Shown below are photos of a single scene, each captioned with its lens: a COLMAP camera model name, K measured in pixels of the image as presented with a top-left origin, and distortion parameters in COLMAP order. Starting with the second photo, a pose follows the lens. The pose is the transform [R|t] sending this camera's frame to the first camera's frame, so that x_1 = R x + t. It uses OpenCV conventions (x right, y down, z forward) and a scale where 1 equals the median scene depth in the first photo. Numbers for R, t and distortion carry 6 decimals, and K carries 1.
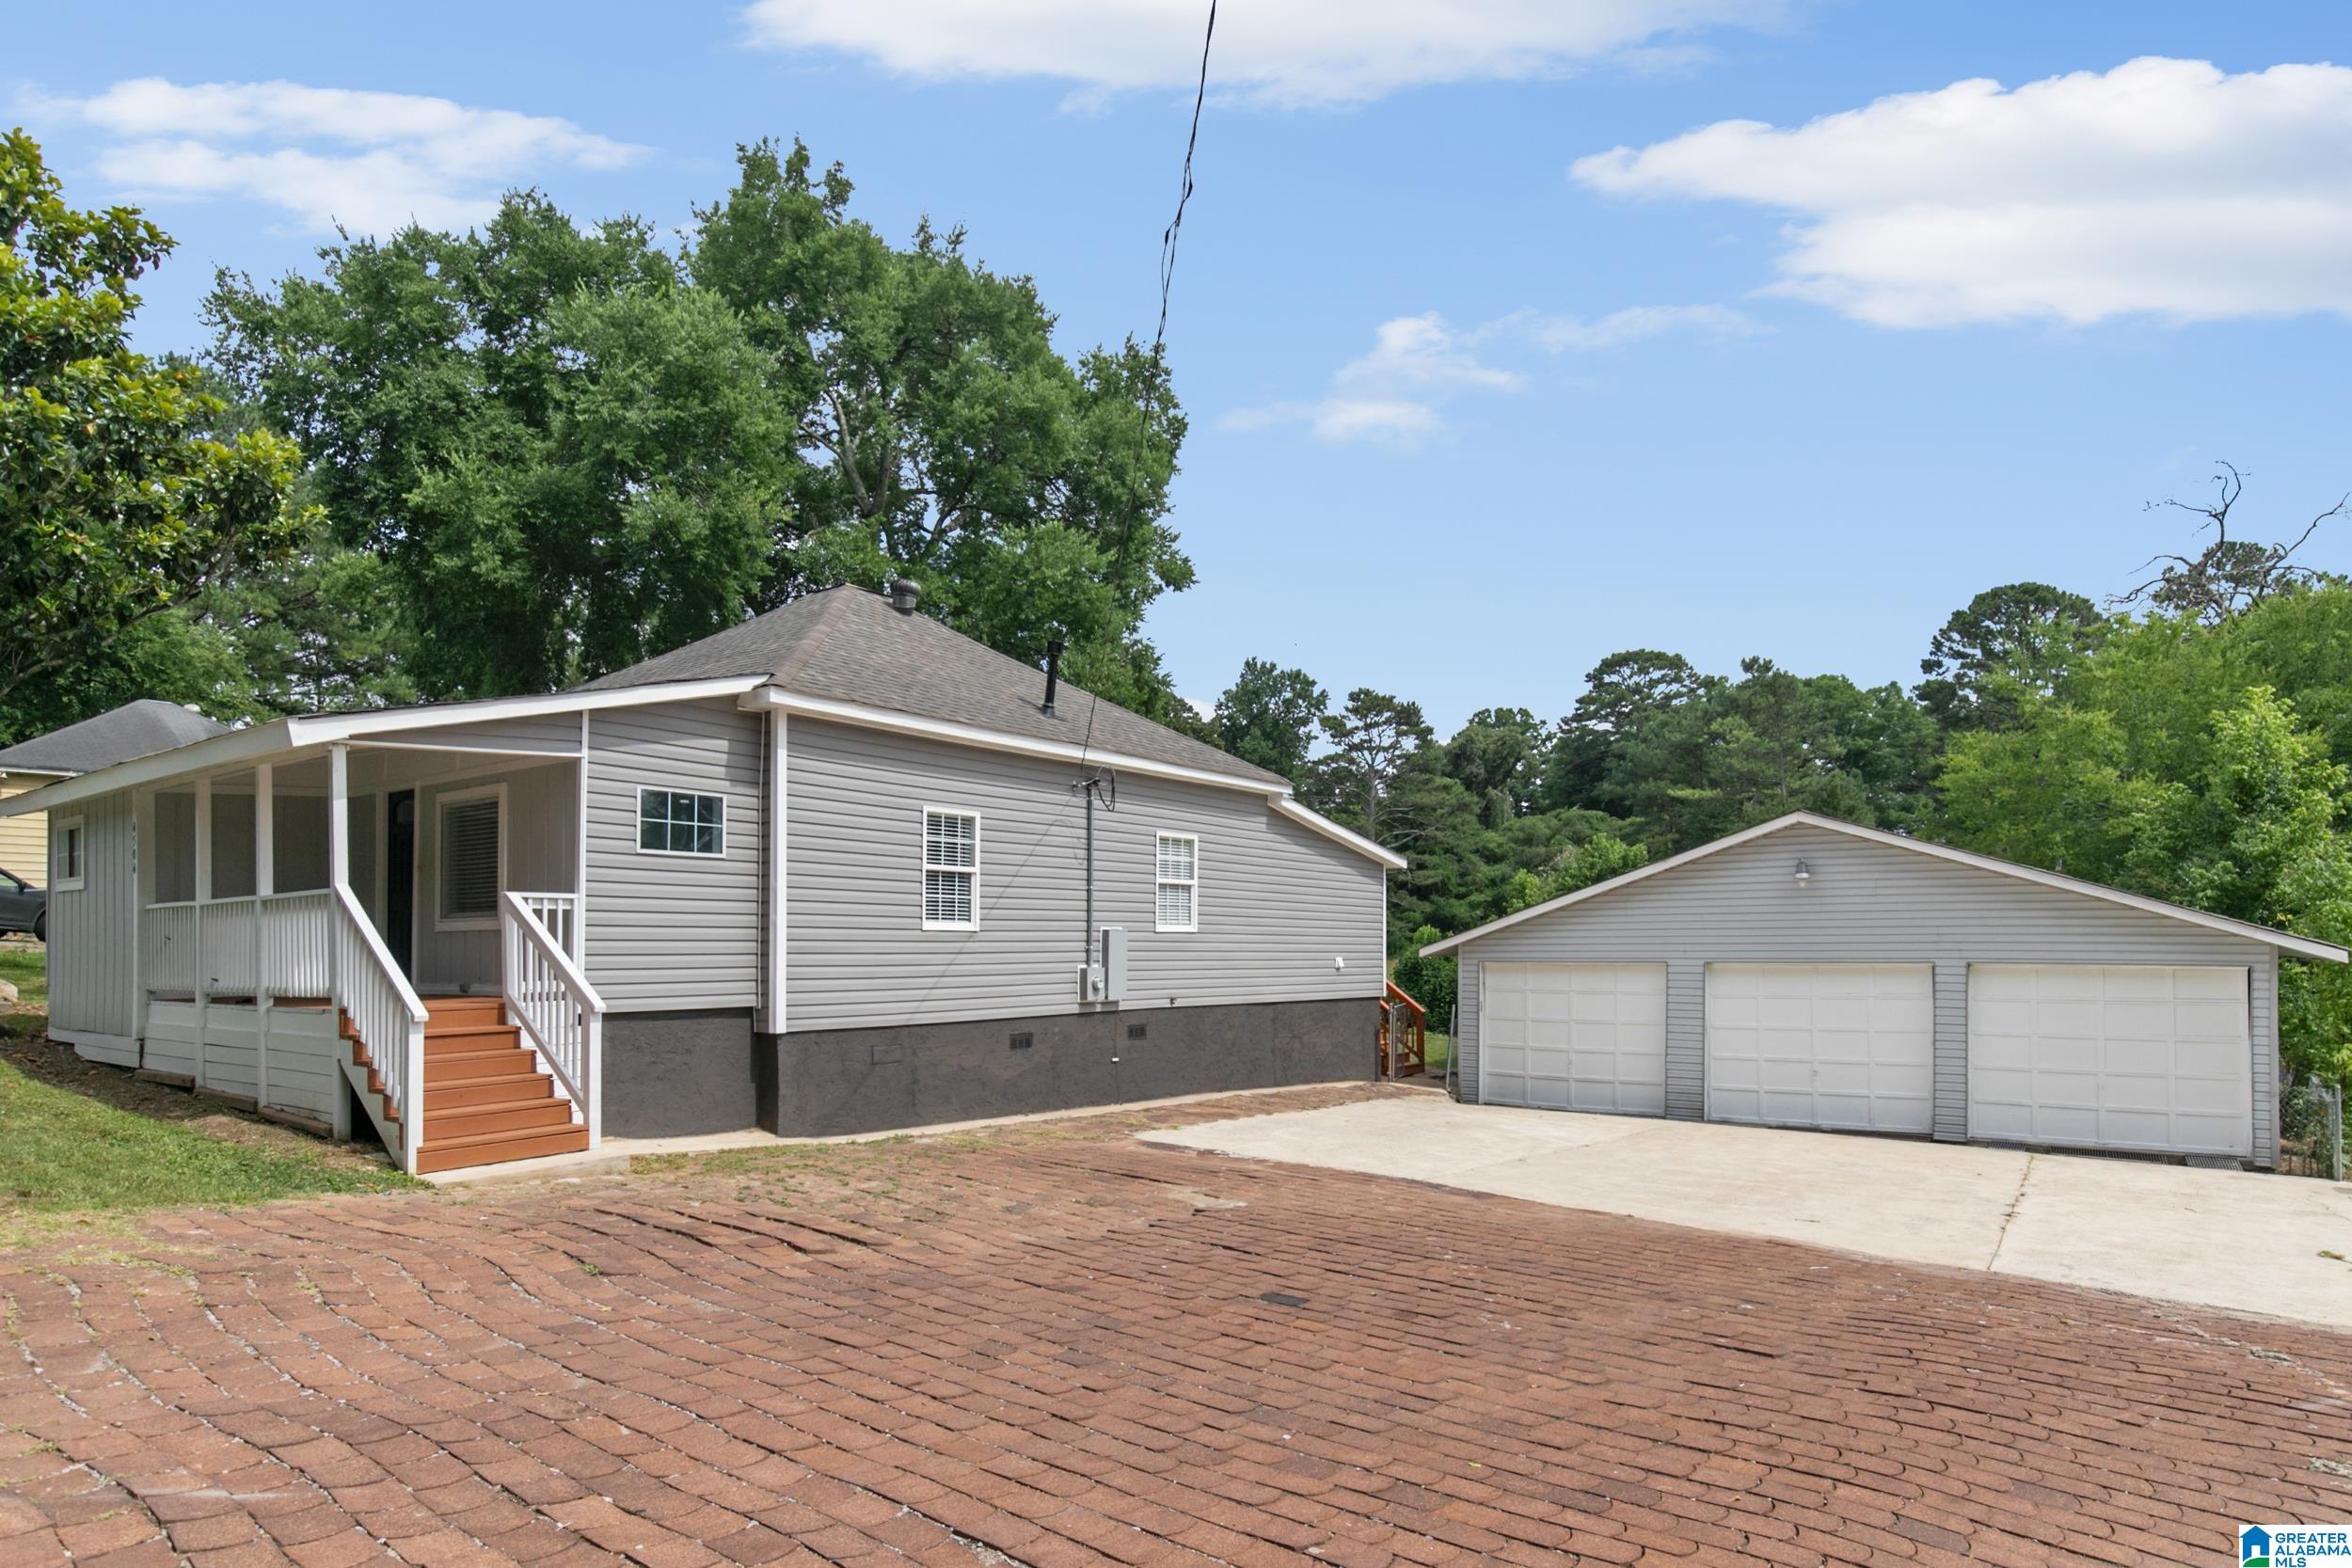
lens RADIAL K [[1286.7, 0, 1183.0], [0, 1286.7, 937.6], [0, 0, 1]] dist [-0.002478, -0.000608]
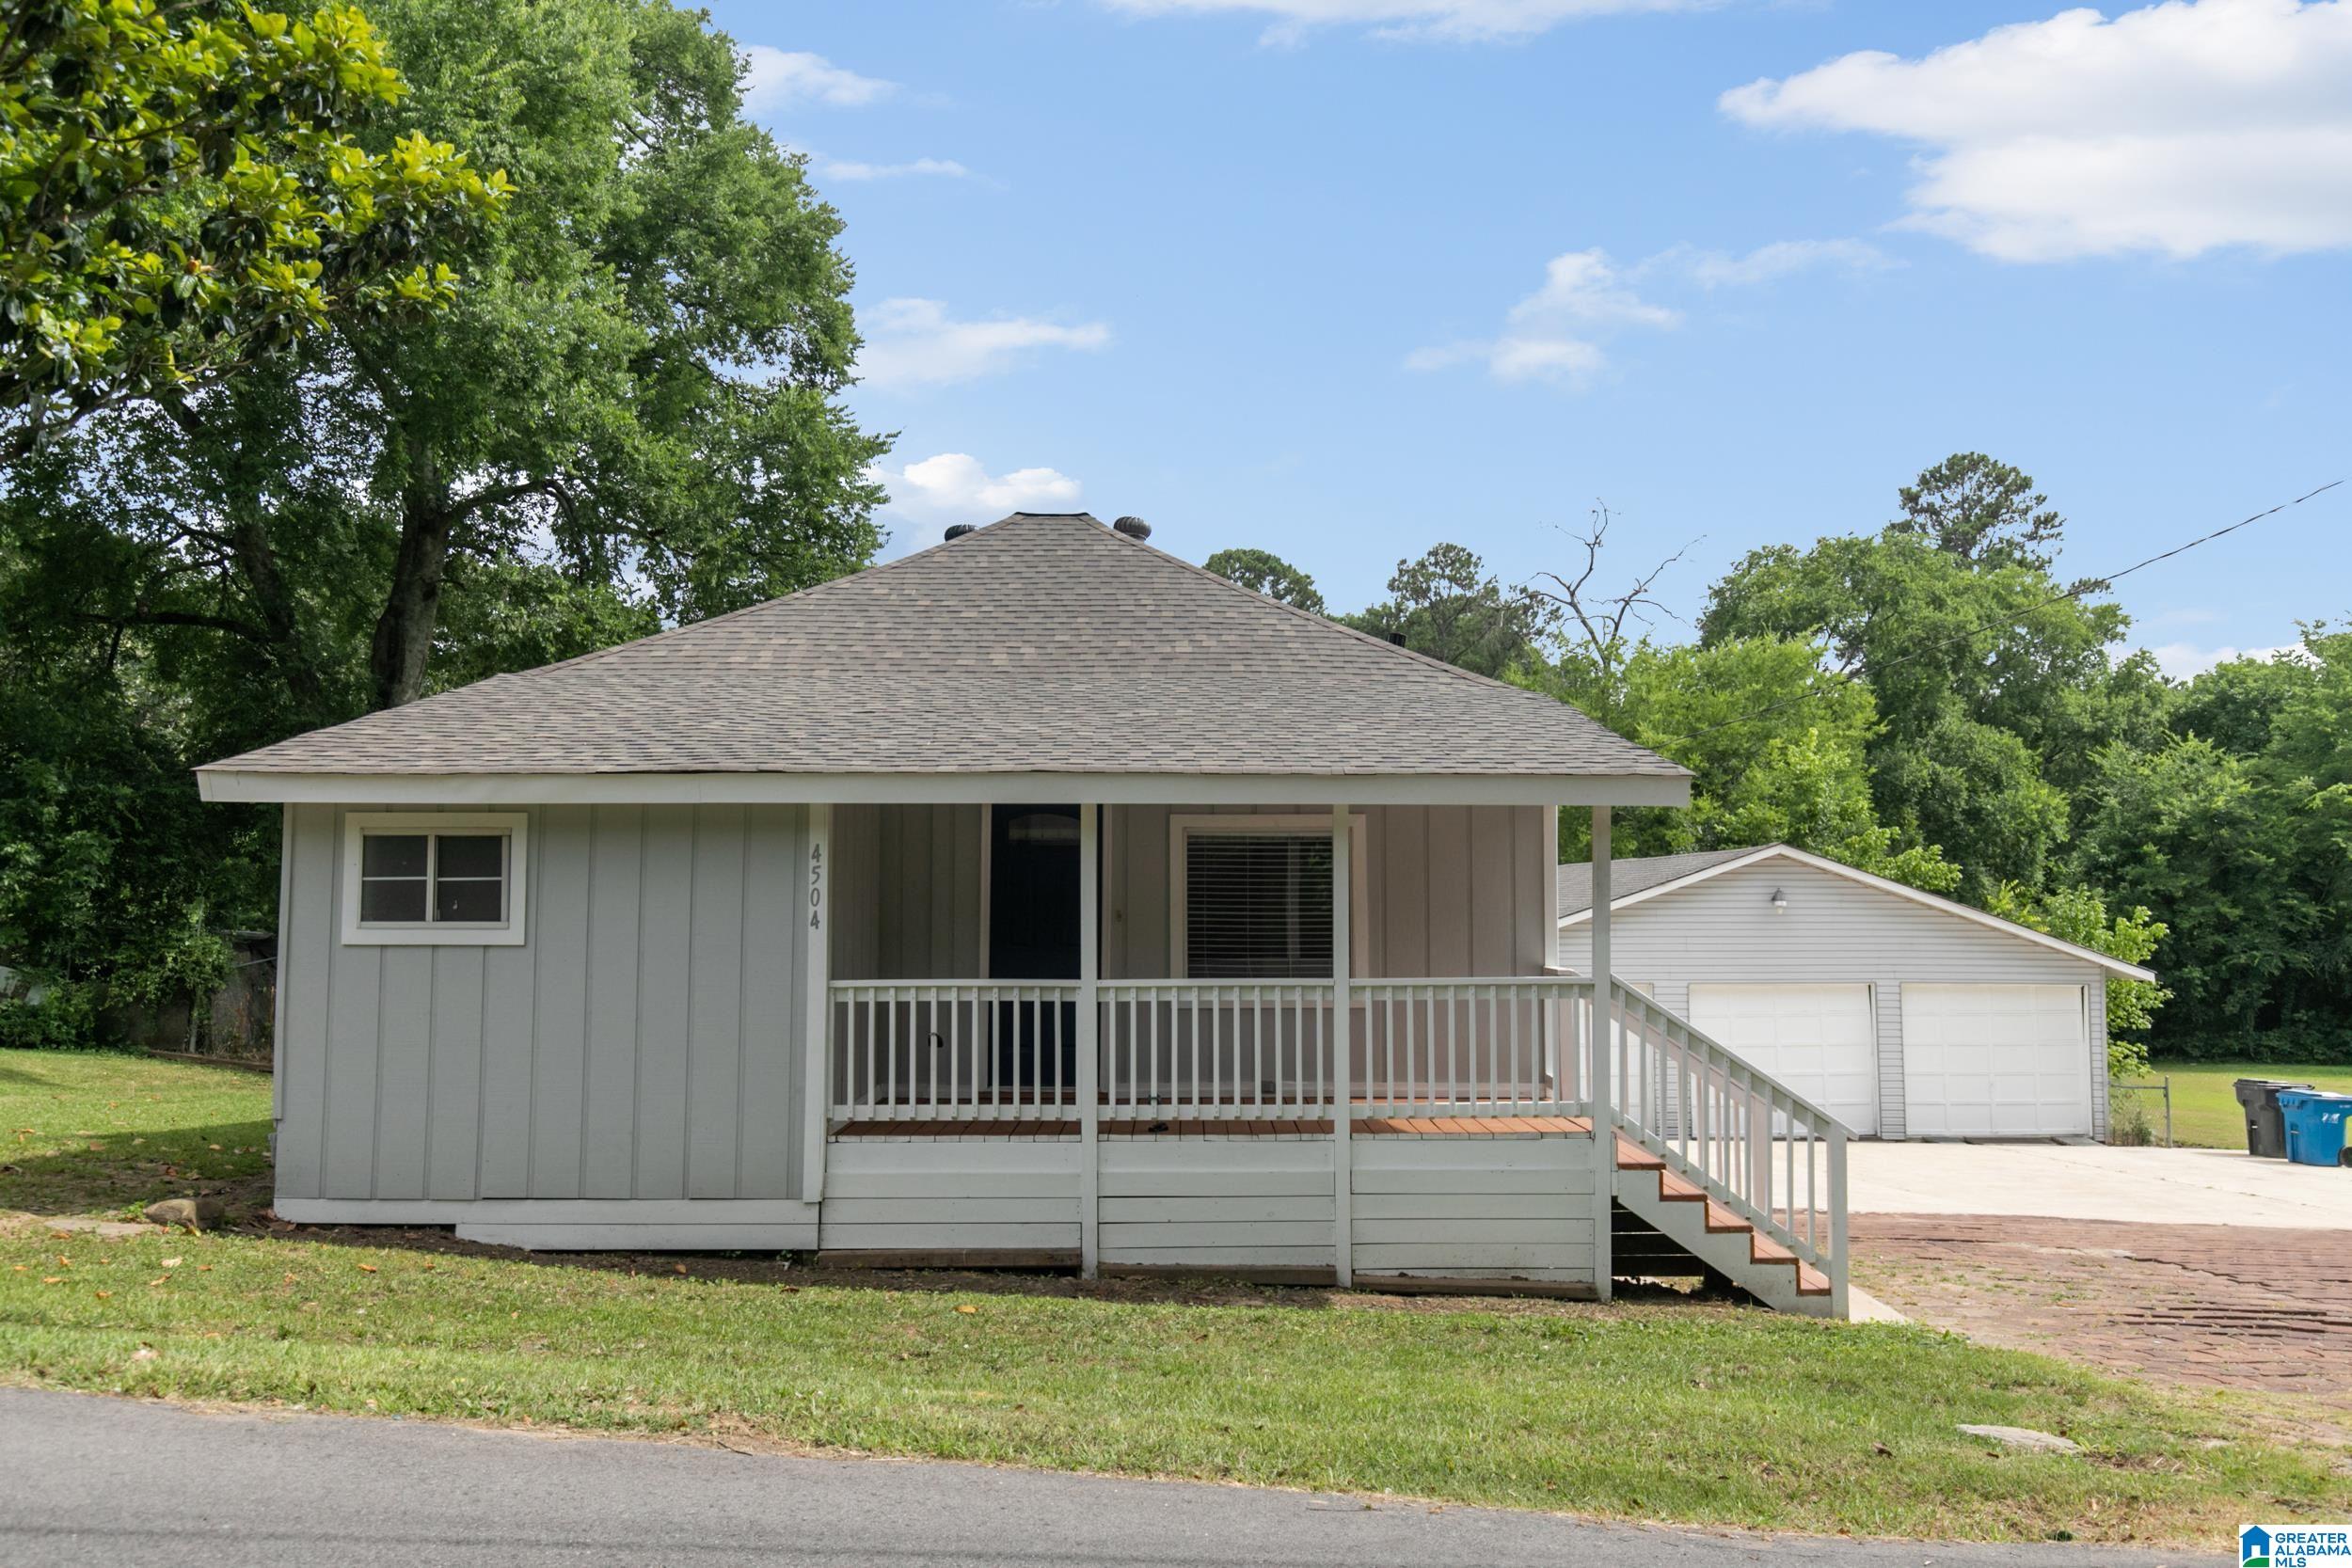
lens RADIAL K [[1674.1, 0, 1171.2], [0, 1674.1, 793.0], [0, 0, 1]] dist [-0.004323, 0.002217]
pose [[0.808735, 0.043018, 0.586598, -0.115049], [-0.004026, 0.997703, -0.067616, -0.006531], [-0.588159, 0.052322, 0.807051, 0.023990]]
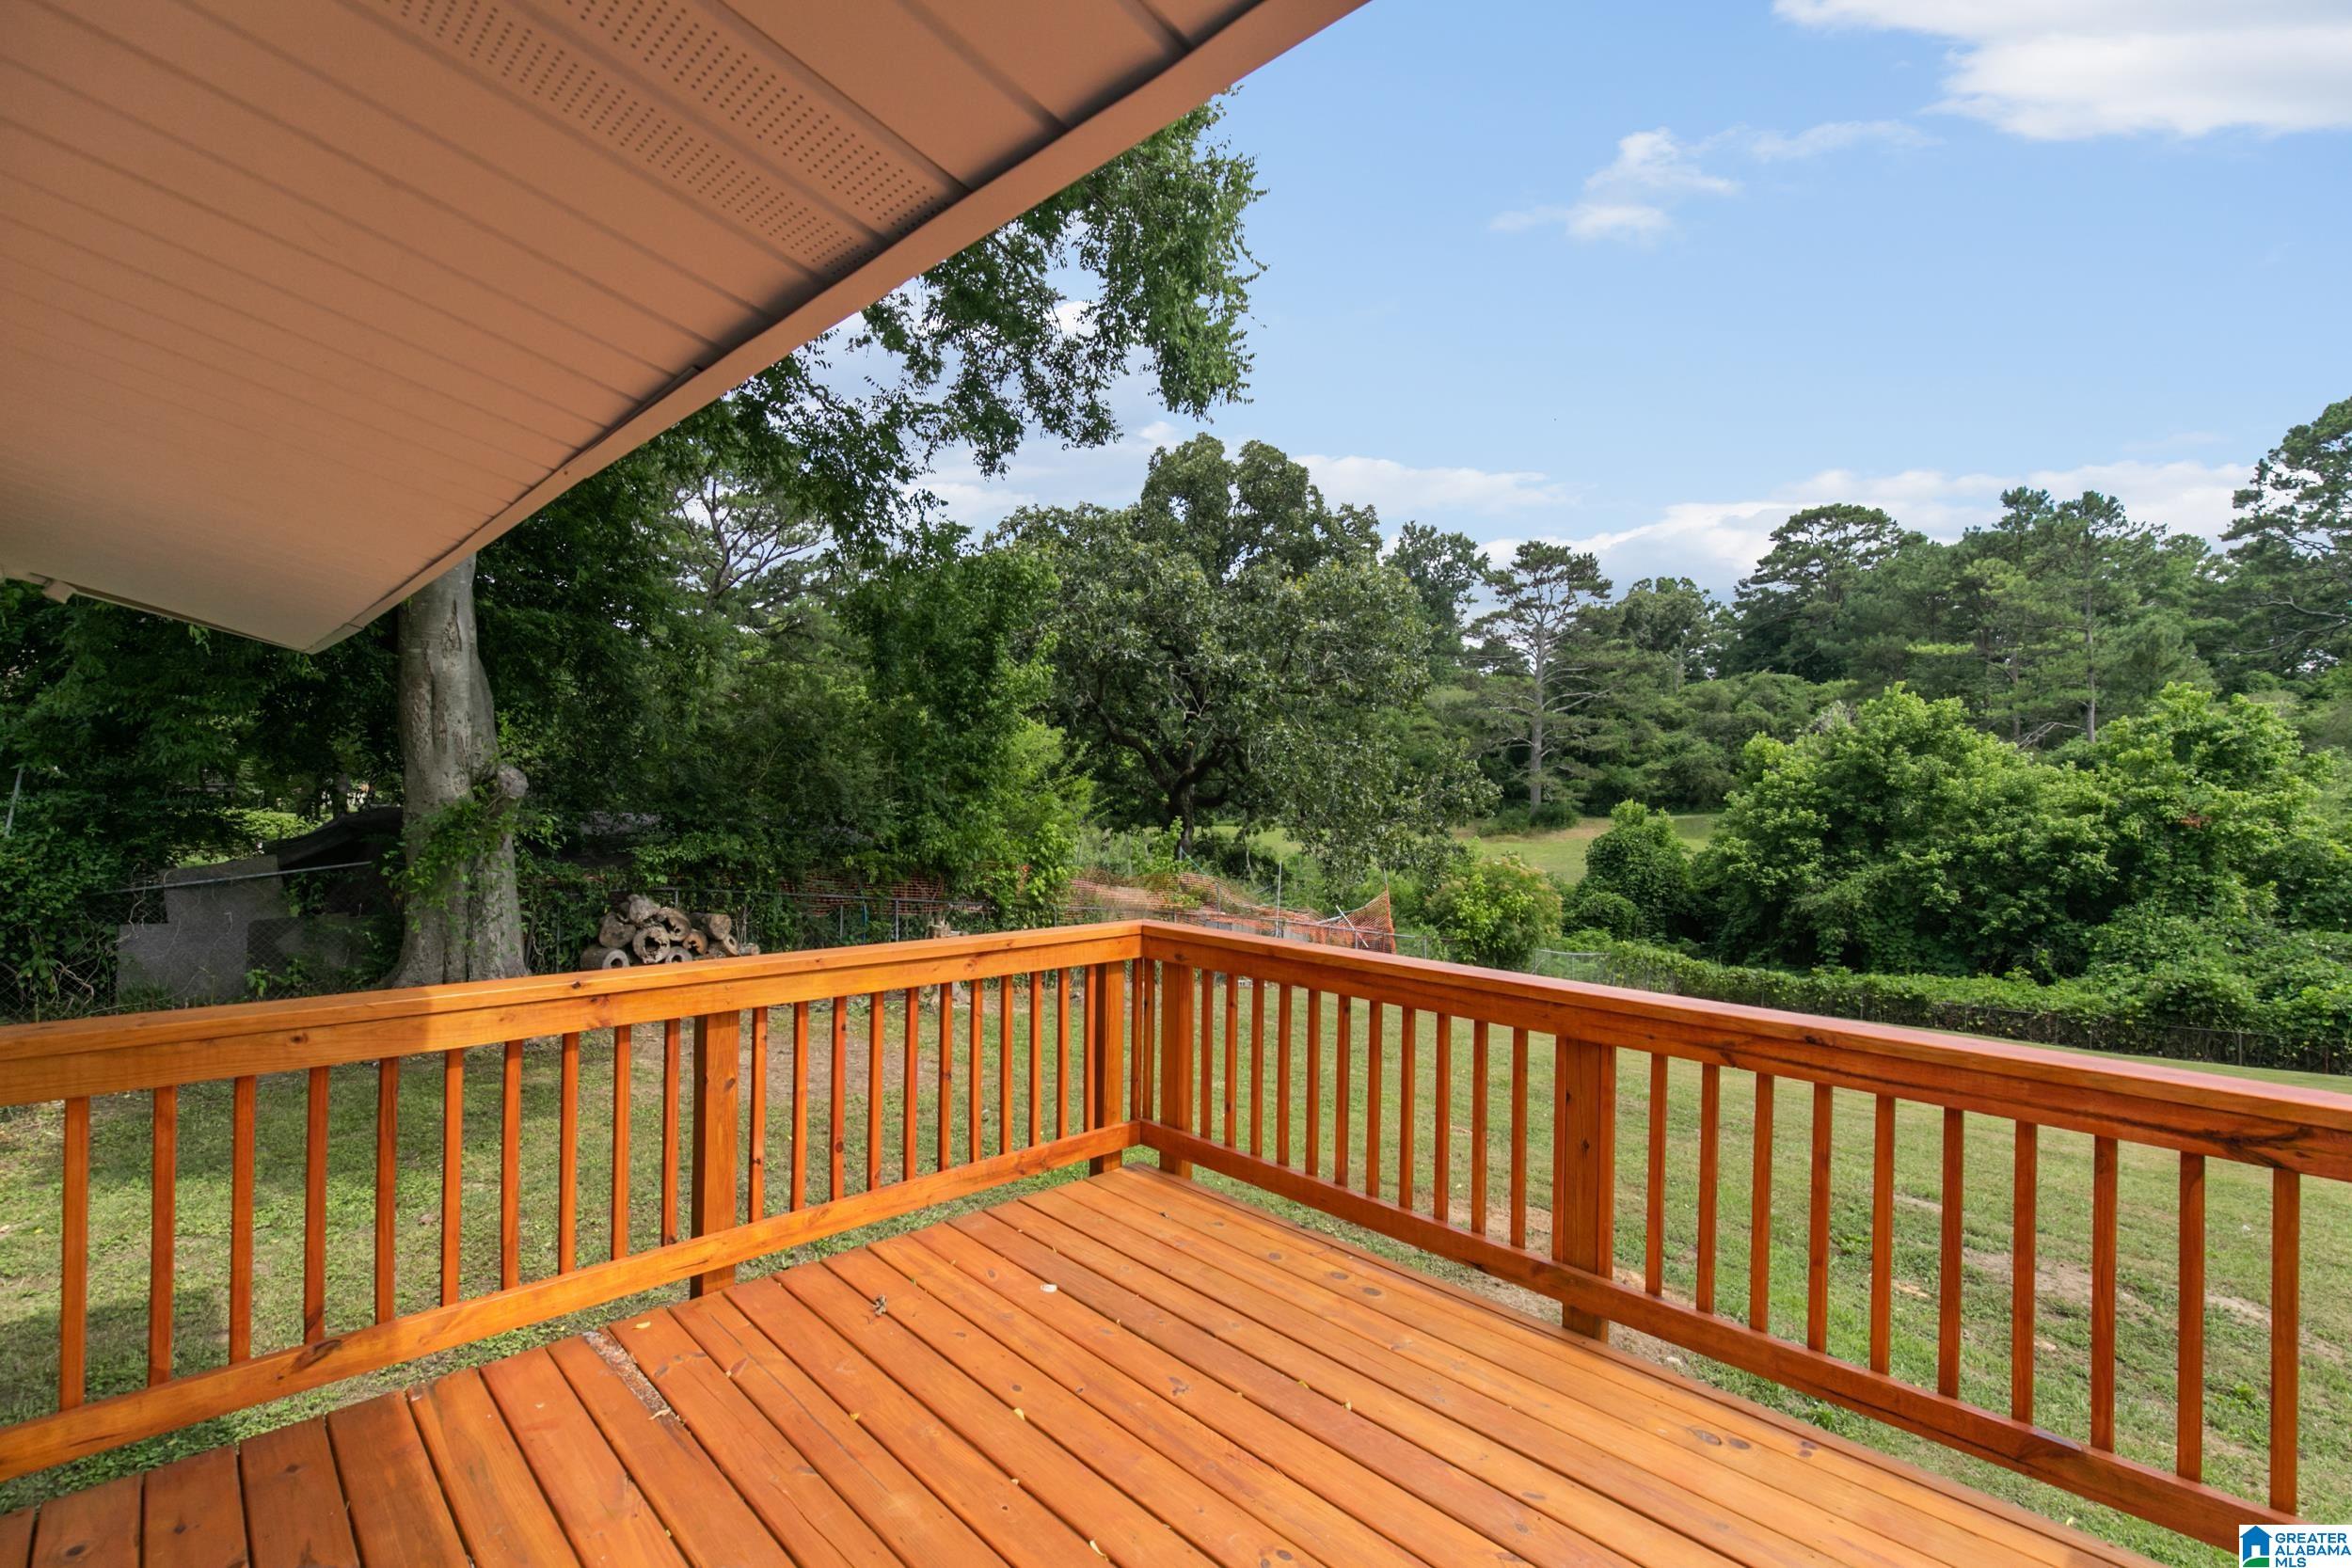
lens RADIAL K [[1055.2, 0, 1177.9], [0, 1055.2, 801.1], [0, 0, 1]] dist [0.013465, -0.005338]
pose [[0.987960, 0.023191, -0.152962, 0.005850], [-0.021815, 0.999705, 0.010669, -0.006457], [0.153165, -0.007204, 0.988174, 0.197320]]
